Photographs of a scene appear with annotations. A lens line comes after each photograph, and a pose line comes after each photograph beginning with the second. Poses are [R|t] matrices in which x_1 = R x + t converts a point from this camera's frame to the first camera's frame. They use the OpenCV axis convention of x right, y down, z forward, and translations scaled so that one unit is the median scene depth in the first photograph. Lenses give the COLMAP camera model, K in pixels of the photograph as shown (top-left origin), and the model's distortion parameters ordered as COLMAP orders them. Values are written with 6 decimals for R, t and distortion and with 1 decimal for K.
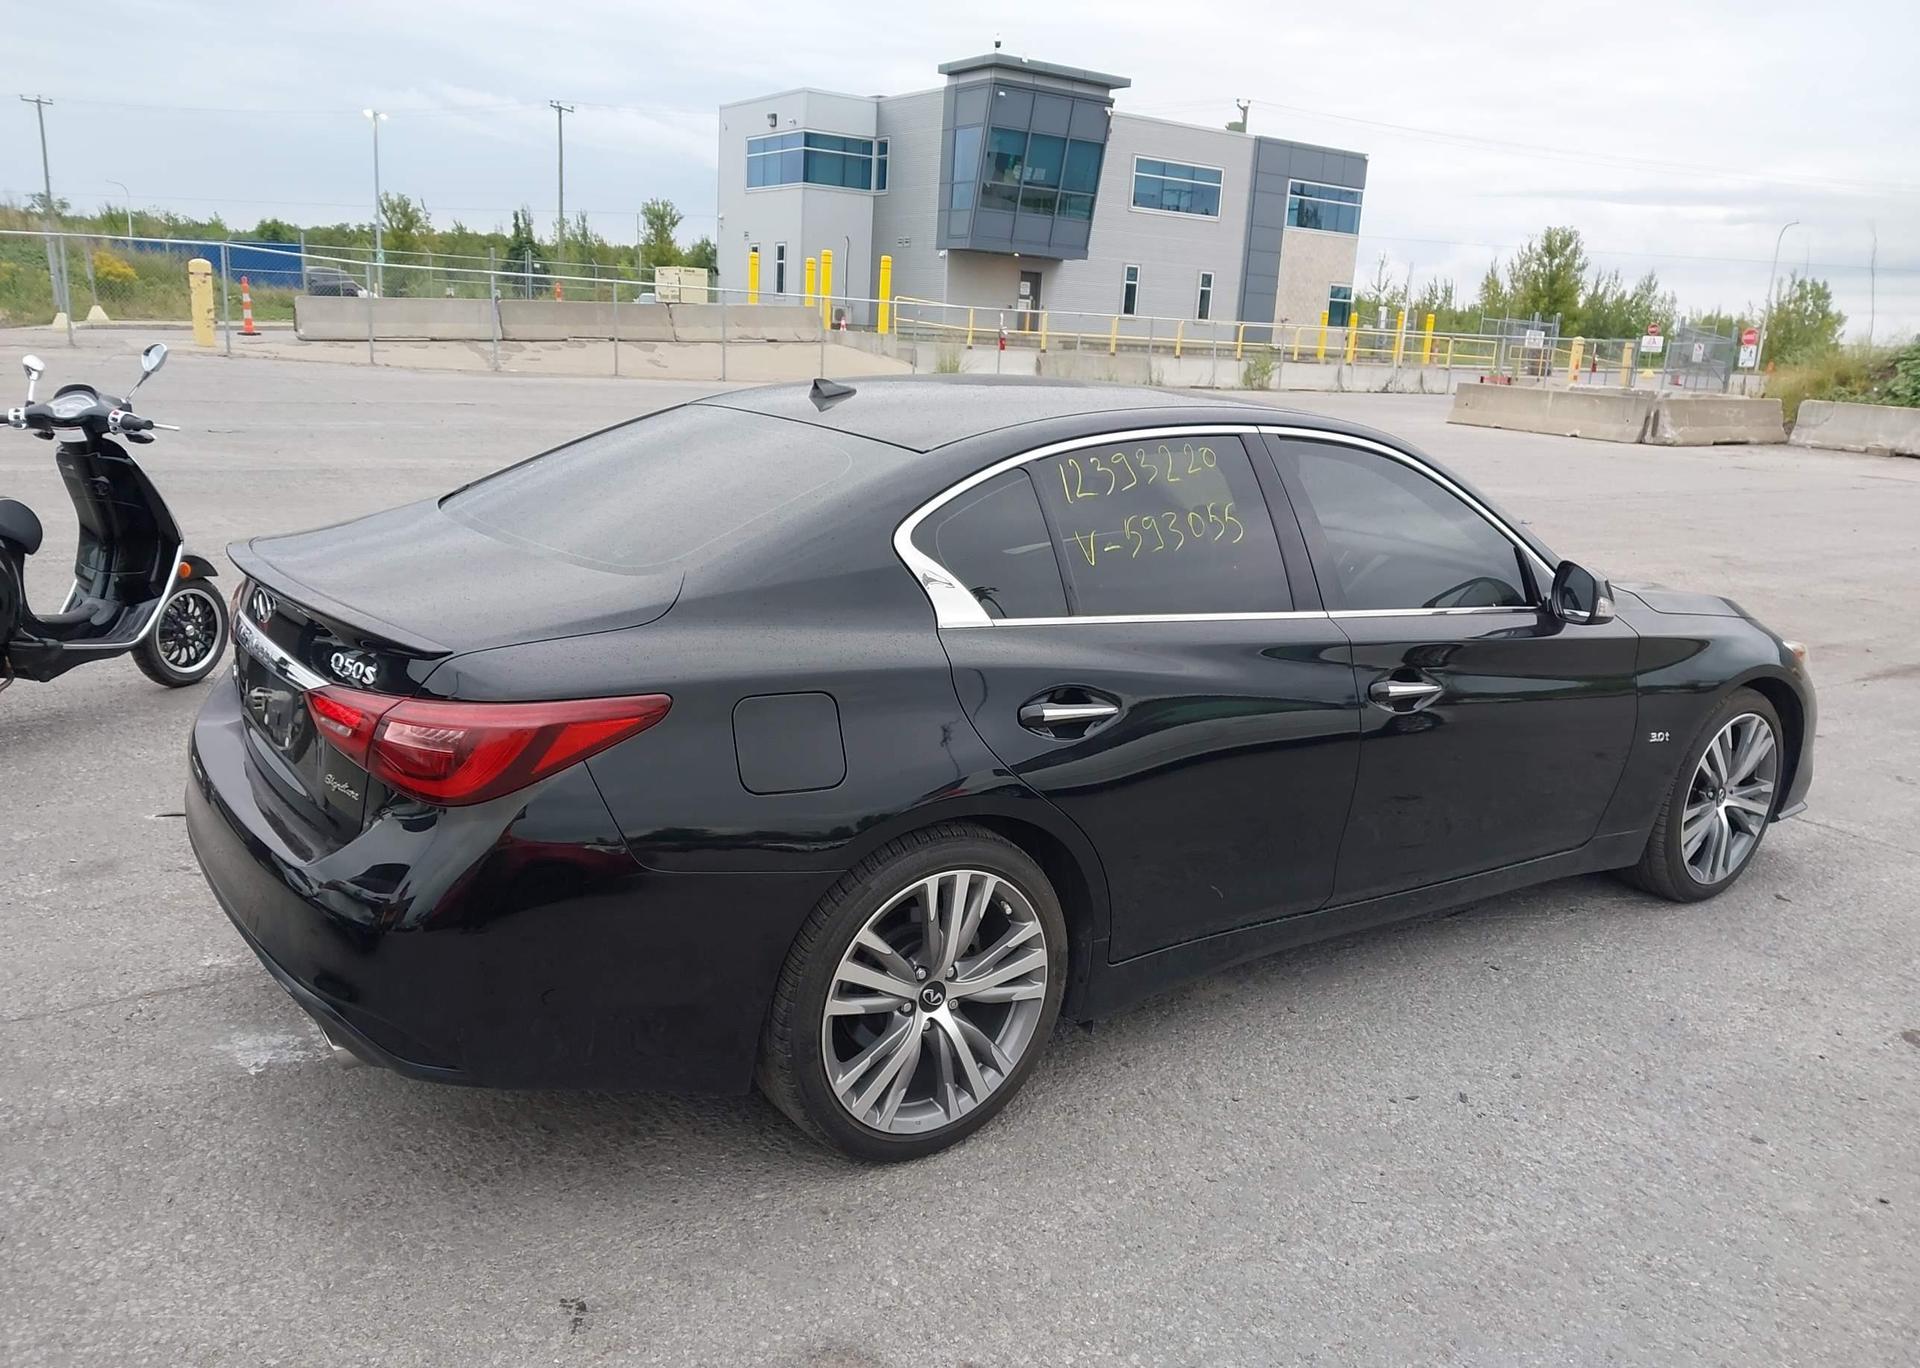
lens RADIAL K [[1516.1, 0, 944.7], [0, 1516.1, 703.8], [0, 0, 1]] dist [0.021370, -0.015439]
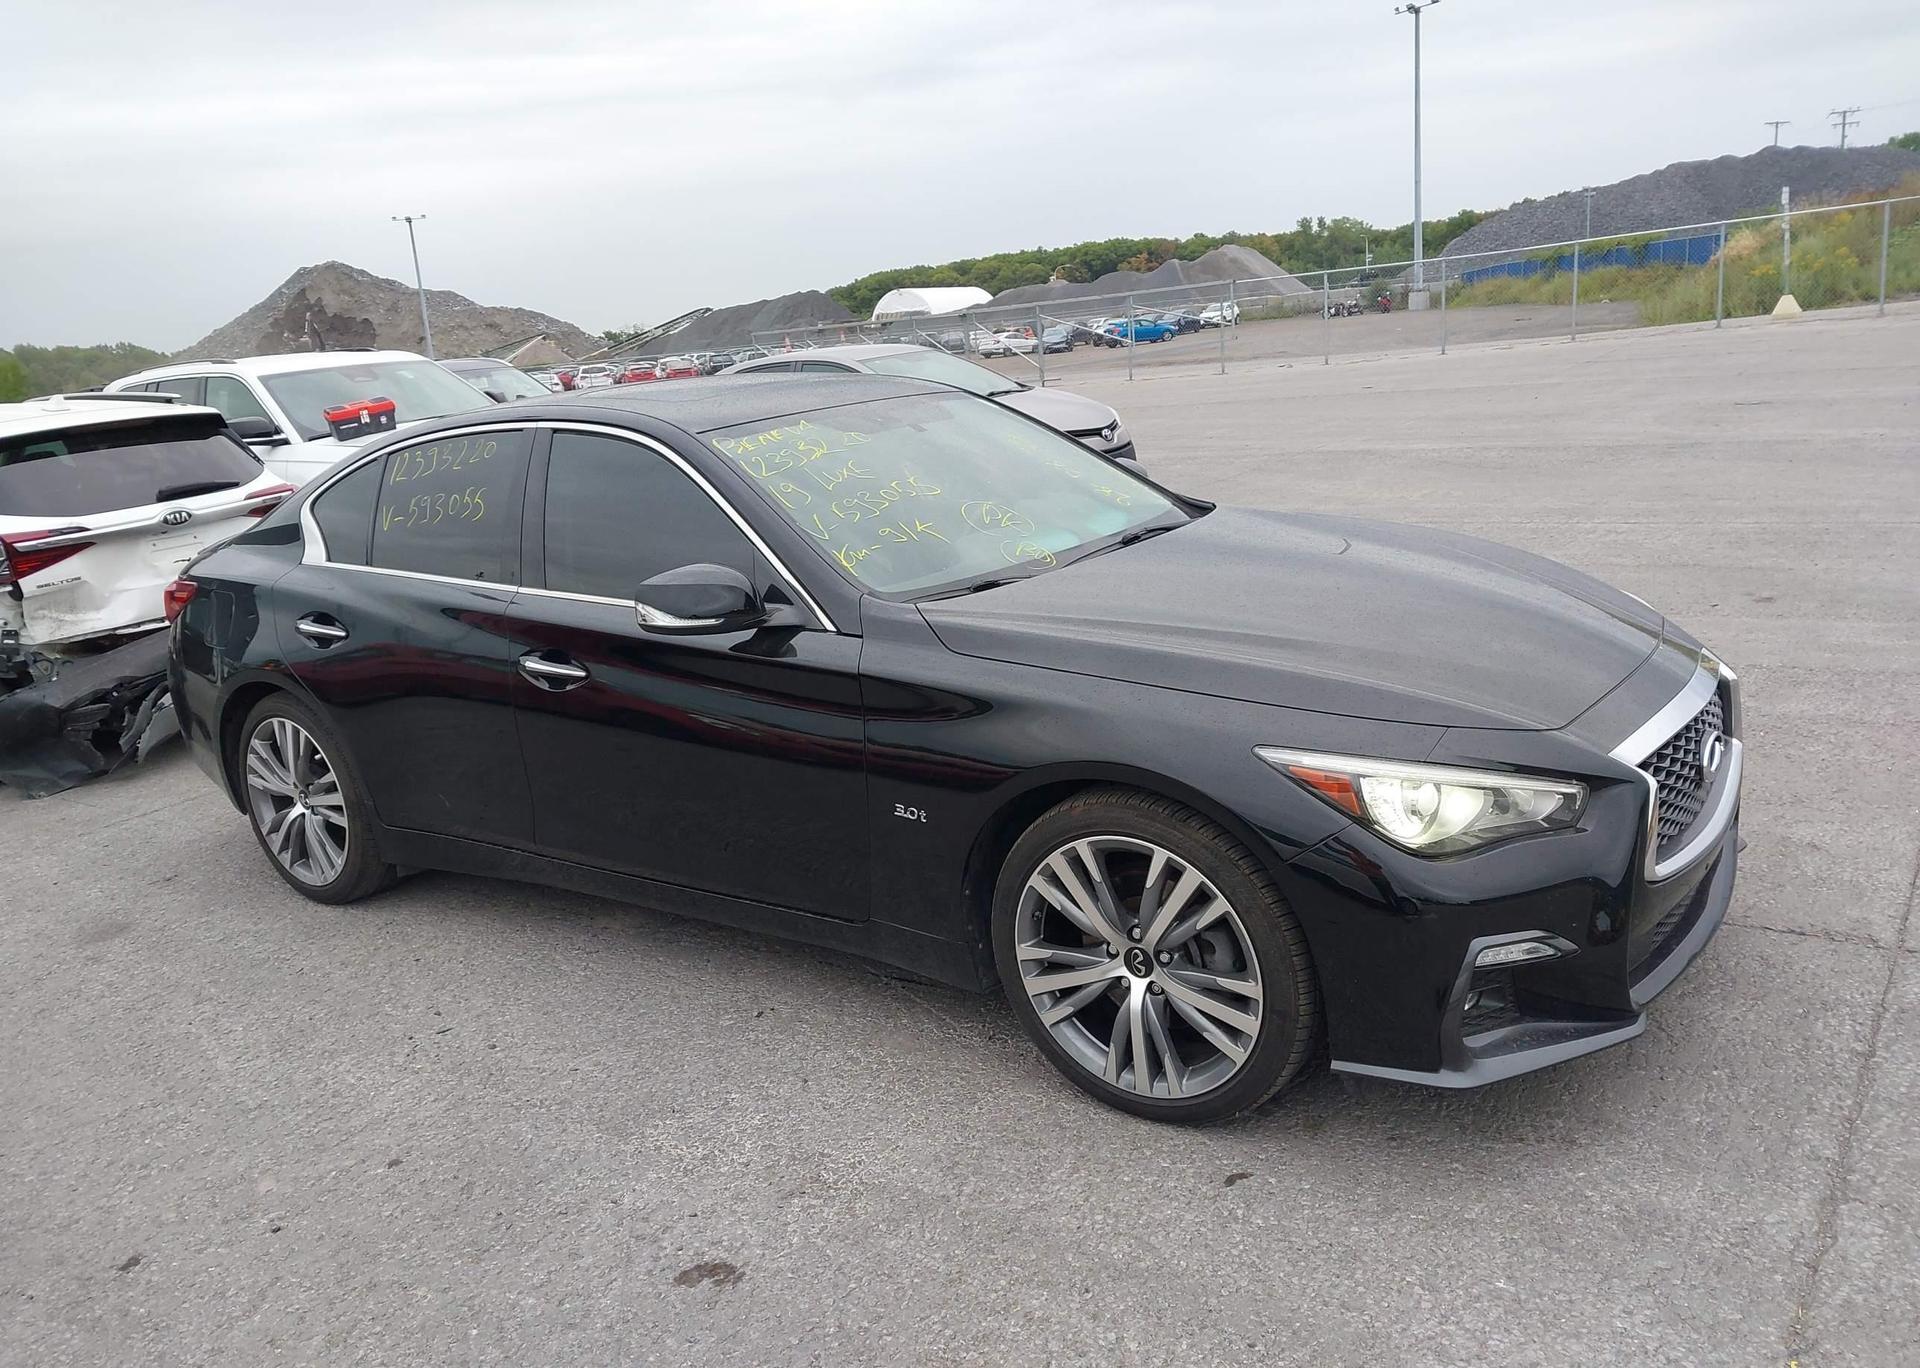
lens RADIAL K [[1520.8, 0, 941.8], [0, 1520.8, 709.3], [0, 0, 1]] dist [0.009563, -0.002434]
pose [[0.316021, 0.152069, -0.936486, 1.180608], [-0.130178, 0.984685, 0.115966, -0.118687], [0.939779, 0.085262, 0.330977, 0.770593]]
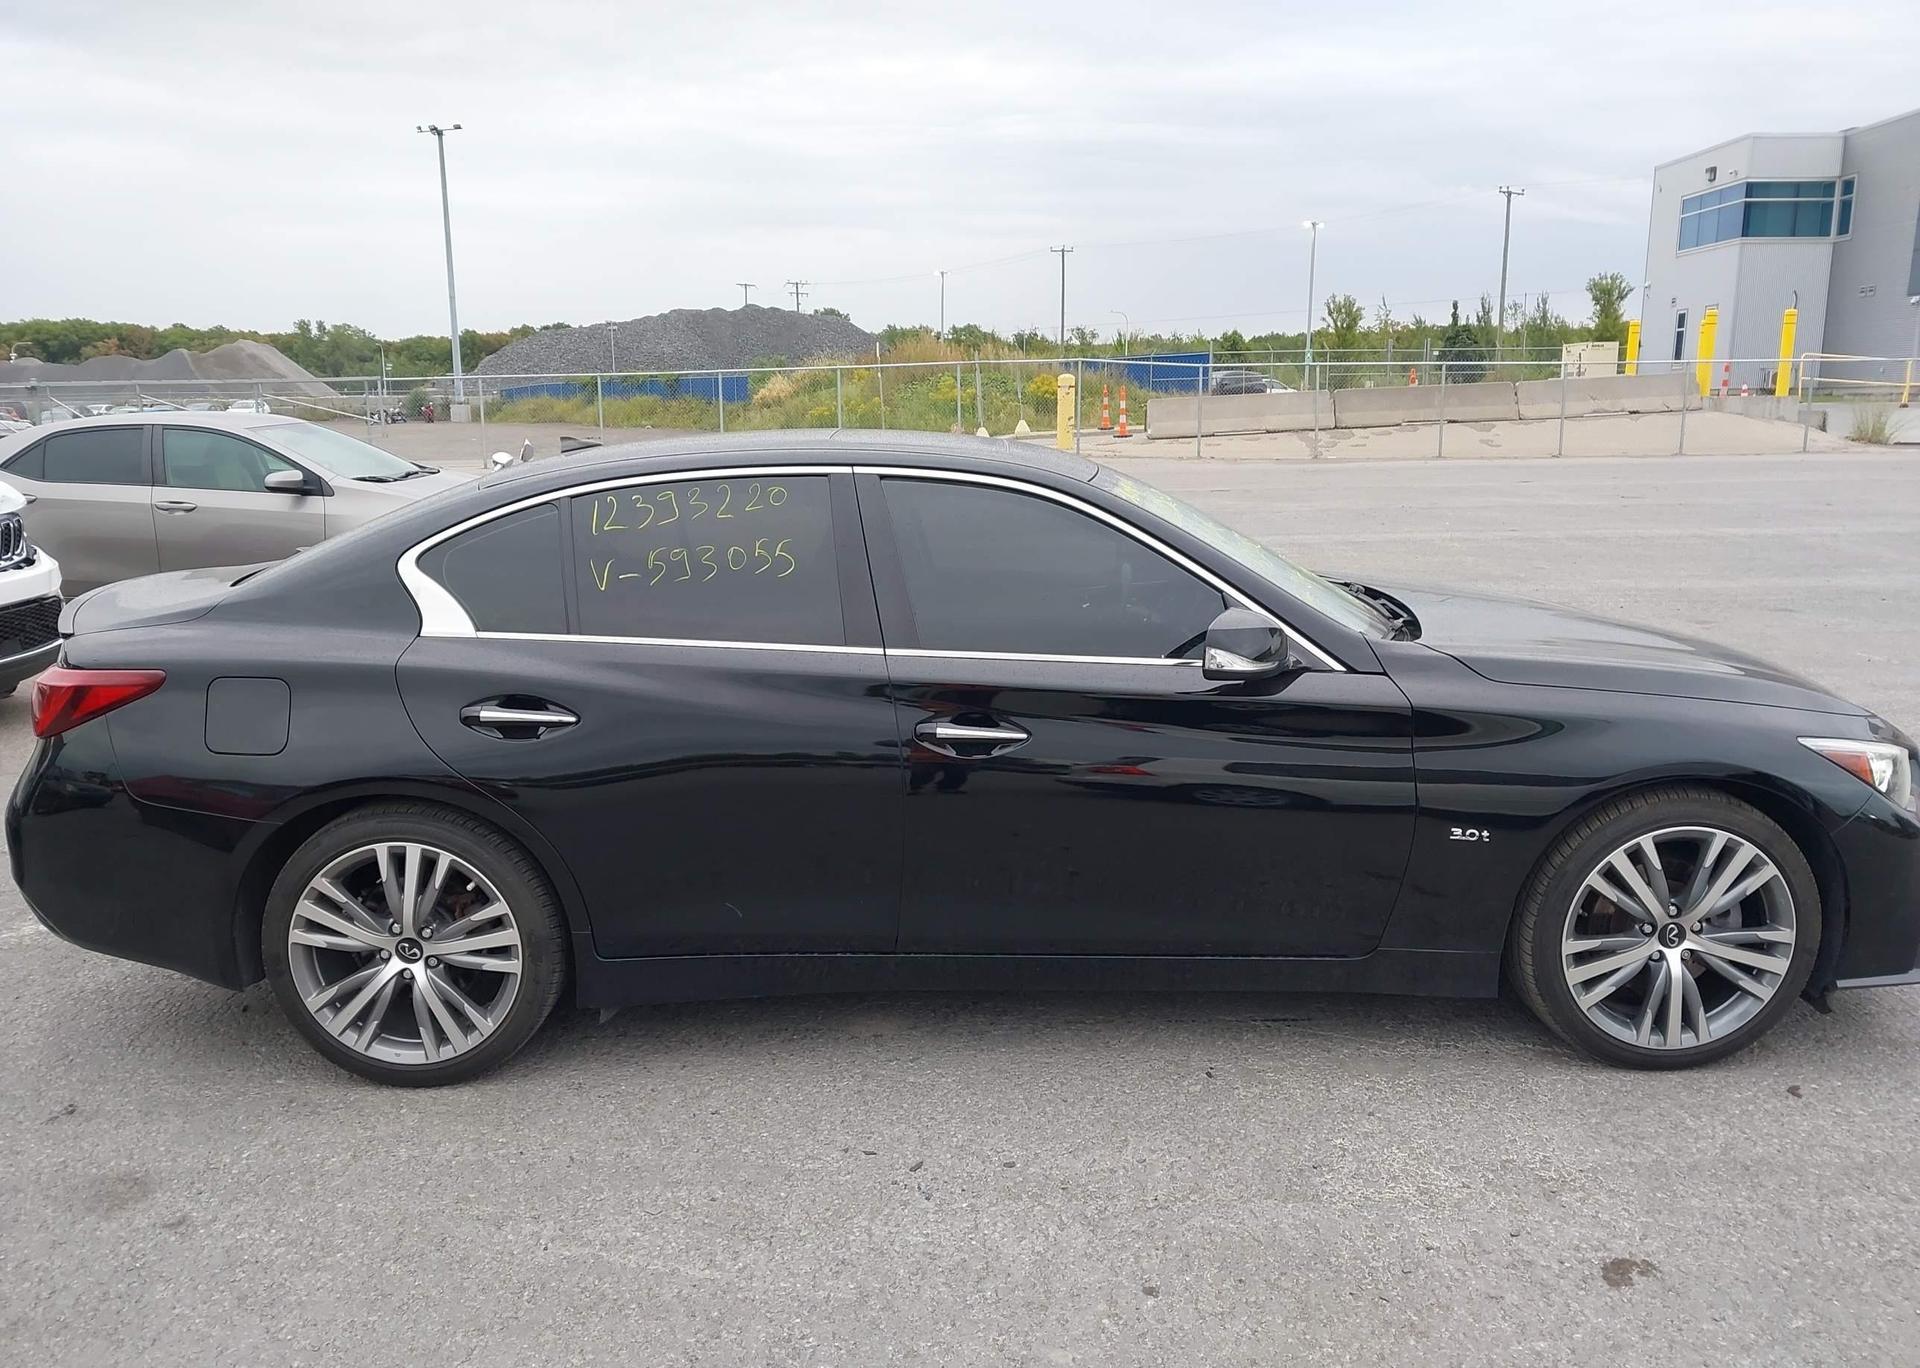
lens RADIAL K [[1516.1, 0, 944.7], [0, 1516.1, 703.8], [0, 0, 1]] dist [0.021370, -0.015439]
pose [[0.818201, 0.054716, -0.572322, 0.706311], [-0.087645, 0.995697, -0.030106, 0.001798], [0.568212, 0.074794, 0.819476, 0.183256]]
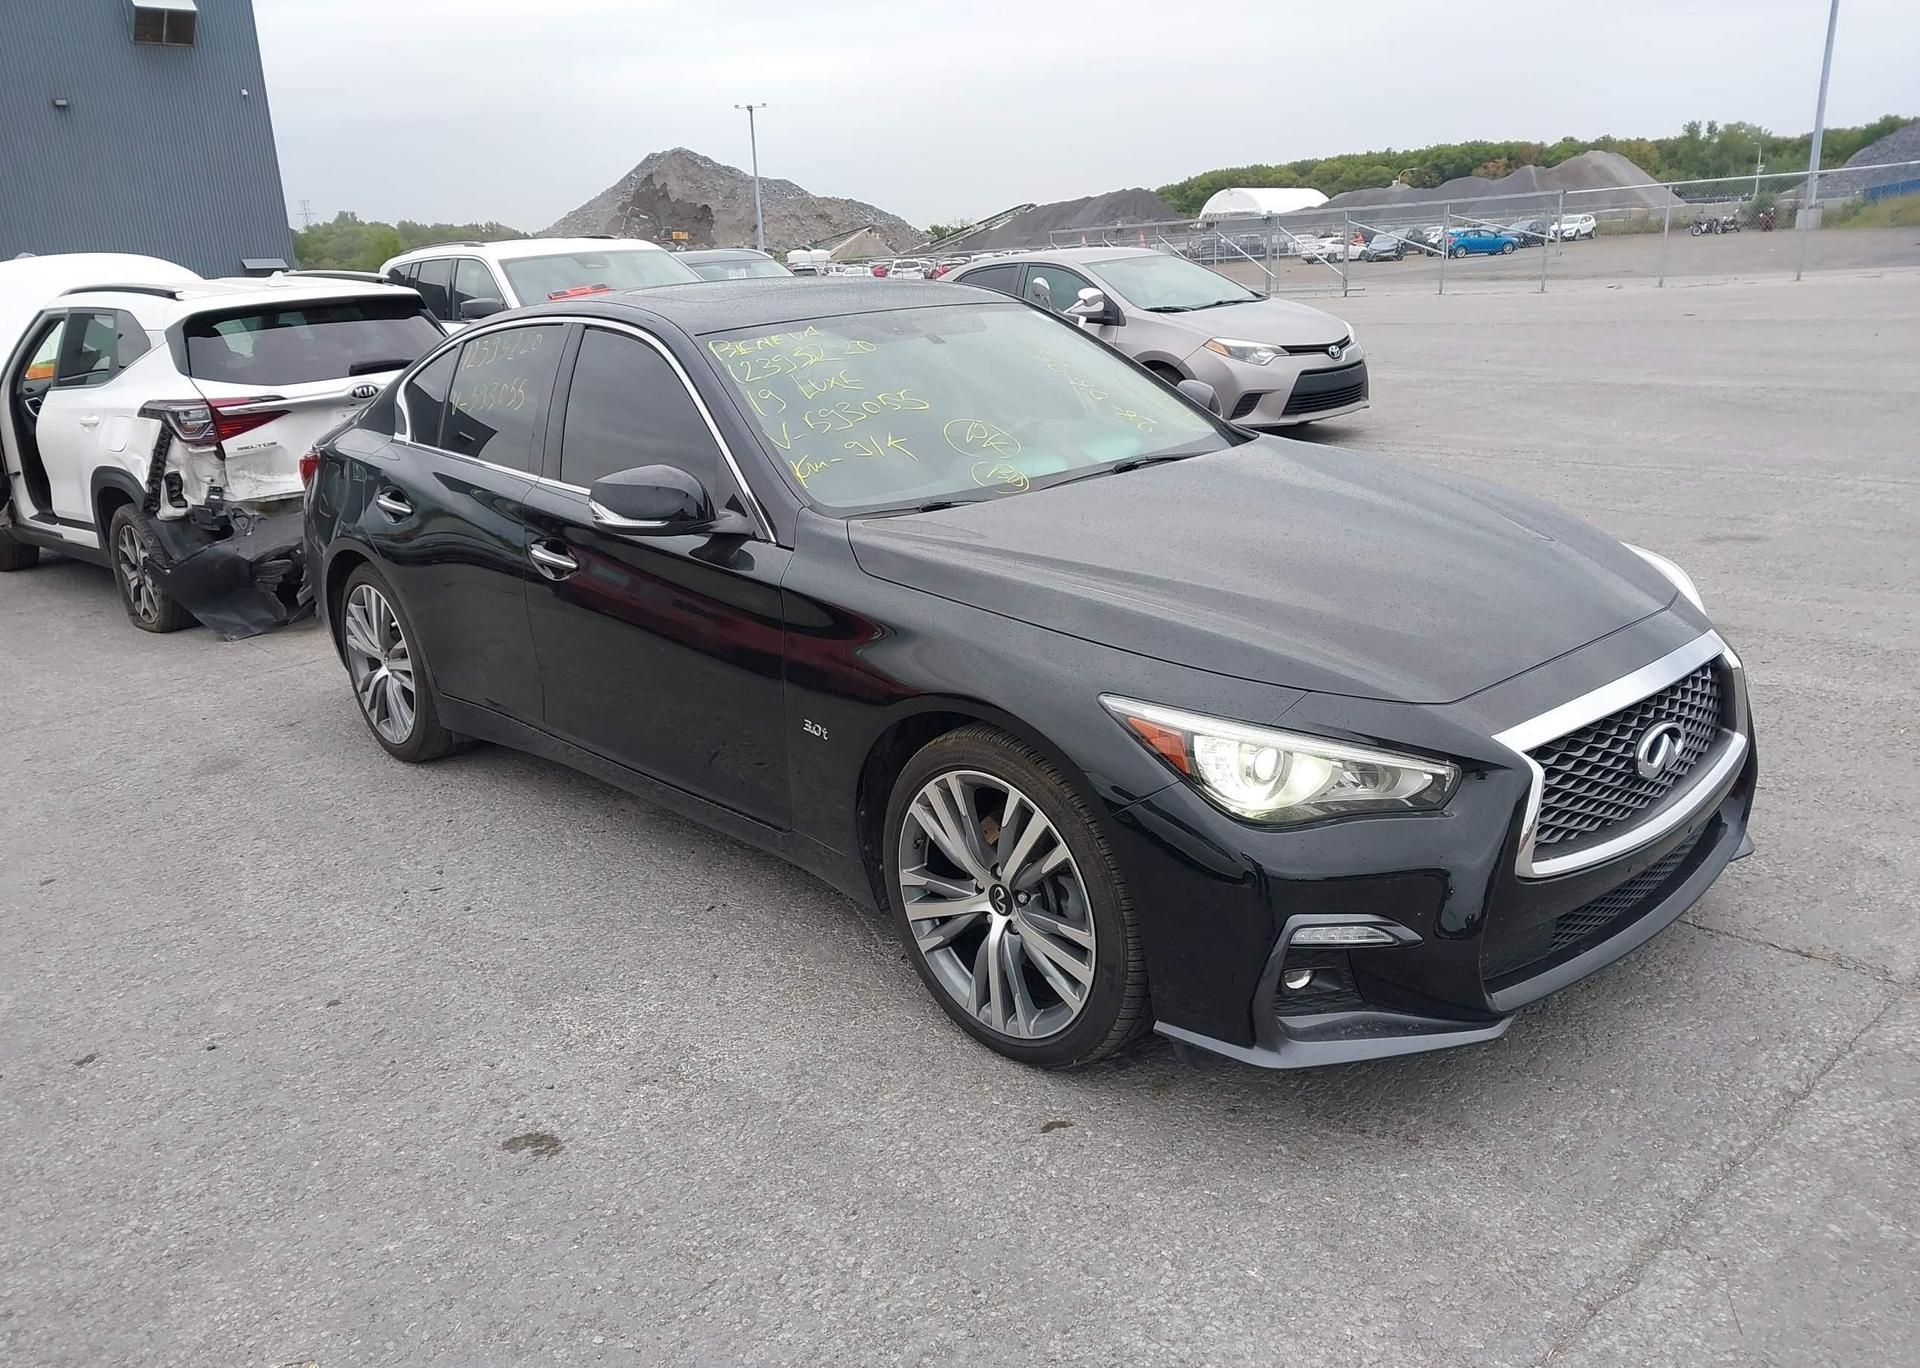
lens RADIAL K [[1520.8, 0, 941.8], [0, 1520.8, 709.3], [0, 0, 1]] dist [0.009563, -0.002434]
pose [[0.114375, 0.229379, -0.966594, 1.216305], [-0.183973, 0.961040, 0.206292, -0.156065], [0.976254, 0.154233, 0.152119, 0.955611]]
